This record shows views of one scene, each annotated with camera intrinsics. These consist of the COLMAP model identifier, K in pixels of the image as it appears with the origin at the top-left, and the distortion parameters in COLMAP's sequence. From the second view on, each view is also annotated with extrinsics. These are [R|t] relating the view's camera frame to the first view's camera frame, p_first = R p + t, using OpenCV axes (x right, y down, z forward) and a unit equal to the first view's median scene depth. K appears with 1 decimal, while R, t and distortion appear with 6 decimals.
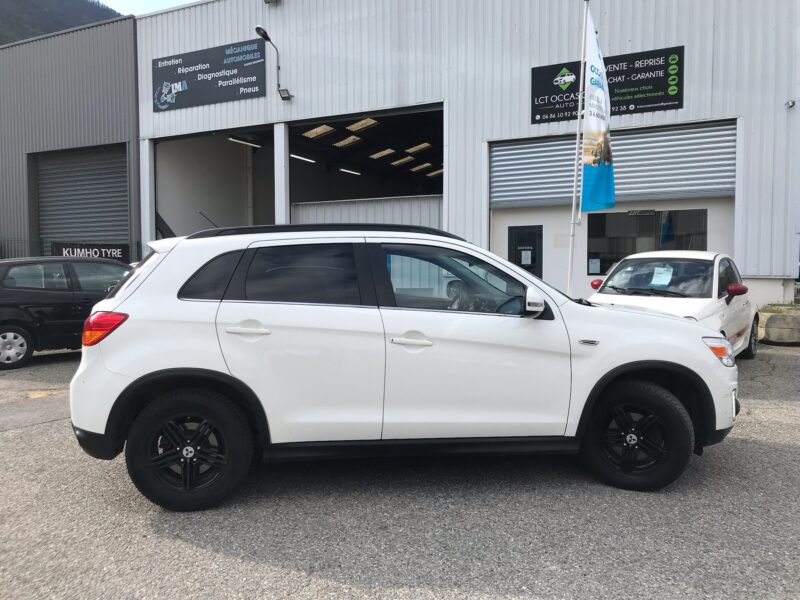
lens RADIAL K [[659.1, 0, 391.8], [0, 659.1, 302.2], [0, 0, 1]] dist [0.005075, -0.004097]
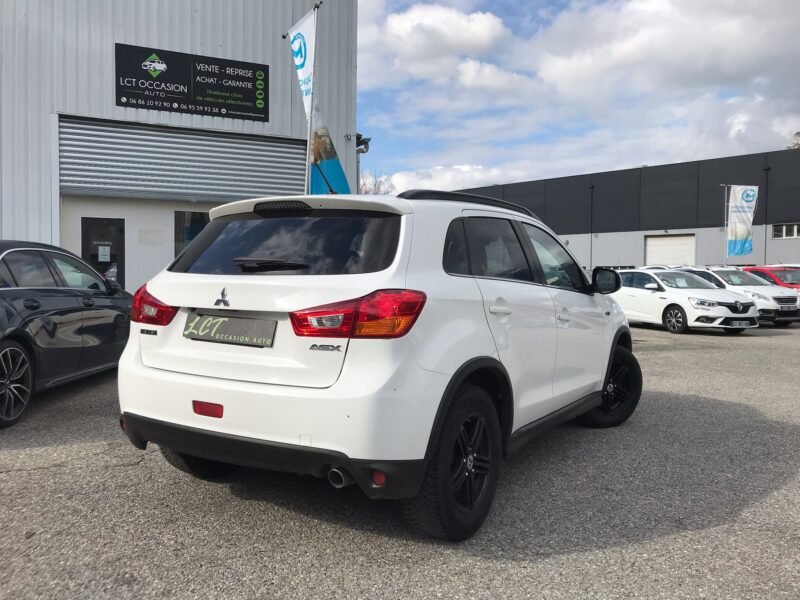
lens RADIAL K [[660.4, 0, 396.4], [0, 660.4, 297.2], [0, 0, 1]] dist [0.010372, 0.003222]
pose [[0.622424, -0.012520, 0.782580, -0.275751], [0.028018, 0.999588, -0.006292, 0.007766], [-0.782178, 0.025843, 0.622518, 0.155557]]
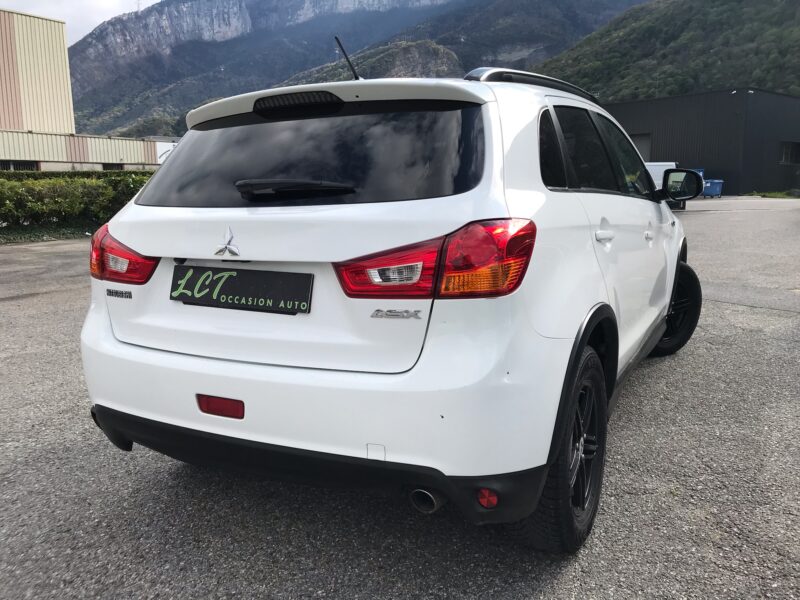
lens RADIAL K [[688.1, 0, 400.0], [0, 688.1, 300.0], [0, 0, 1]] dist [0.004800, 0.000661]
pose [[0.579155, -0.155136, 0.800320, -0.243859], [0.076788, 0.987743, 0.135898, -0.000166], [-0.811593, -0.017251, 0.583969, 0.213830]]
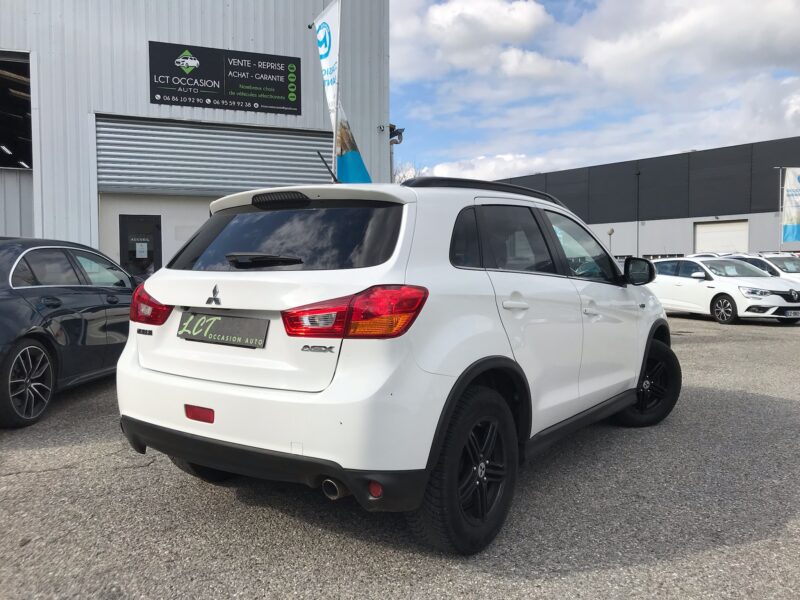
lens RADIAL K [[659.7, 0, 396.1], [0, 659.7, 296.8], [0, 0, 1]] dist [0.011802, 0.003822]
pose [[0.672495, -0.028815, 0.739541, -0.255447], [0.039739, 0.999206, 0.002796, 0.007011], [-0.739034, 0.027508, 0.673106, 0.155581]]
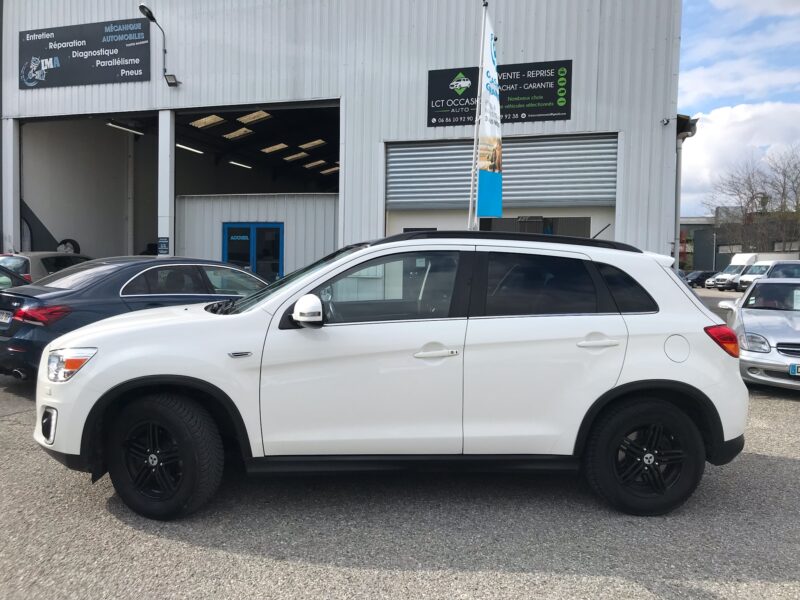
lens RADIAL K [[660.4, 0, 396.4], [0, 660.4, 297.2], [0, 0, 1]] dist [0.010372, 0.003222]
pose [[0.985195, 0.012950, 0.170950, -0.004085], [-0.012104, 0.999909, -0.005989, -0.003998], [-0.171012, 0.003831, 0.985262, 0.018964]]
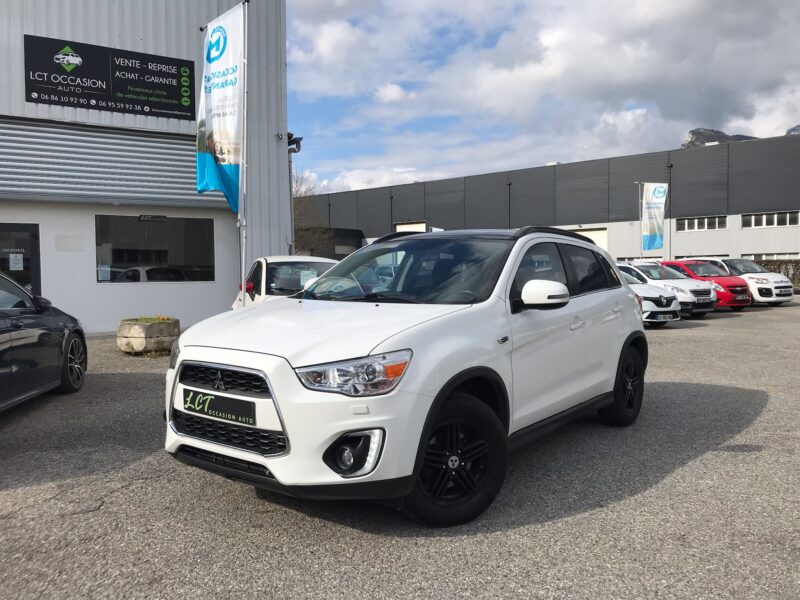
lens RADIAL K [[659.6, 0, 398.8], [0, 659.6, 295.9], [0, 0, 1]] dist [0.009061, 0.019804]
pose [[0.521302, -0.029898, 0.852848, -0.279550], [0.053094, 0.998586, 0.002553, -0.003260], [-0.851719, 0.043950, 0.522152, 0.185678]]
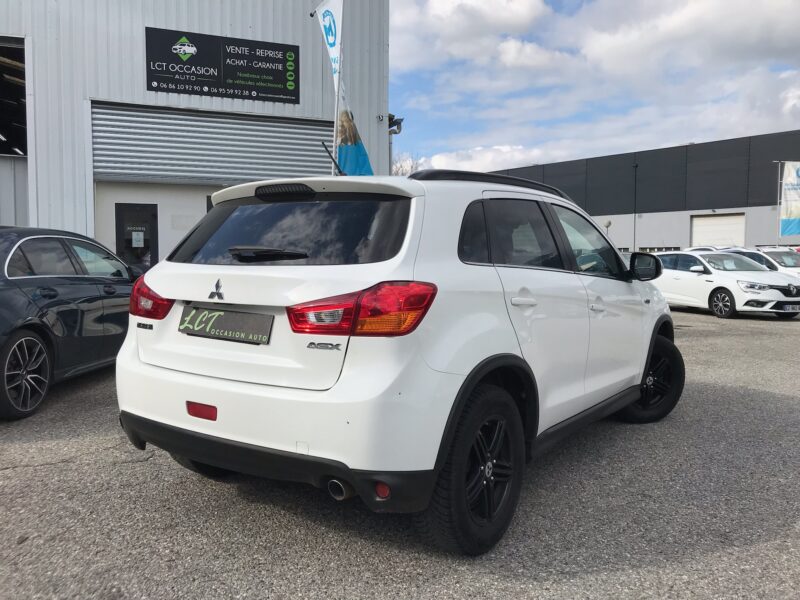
lens RADIAL K [[660.4, 0, 396.4], [0, 660.4, 297.2], [0, 0, 1]] dist [0.010372, 0.003222]
pose [[0.667747, -0.034750, 0.743577, -0.254435], [0.031994, 0.999326, 0.017971, 0.005306], [-0.743701, 0.011790, 0.668409, 0.161118]]
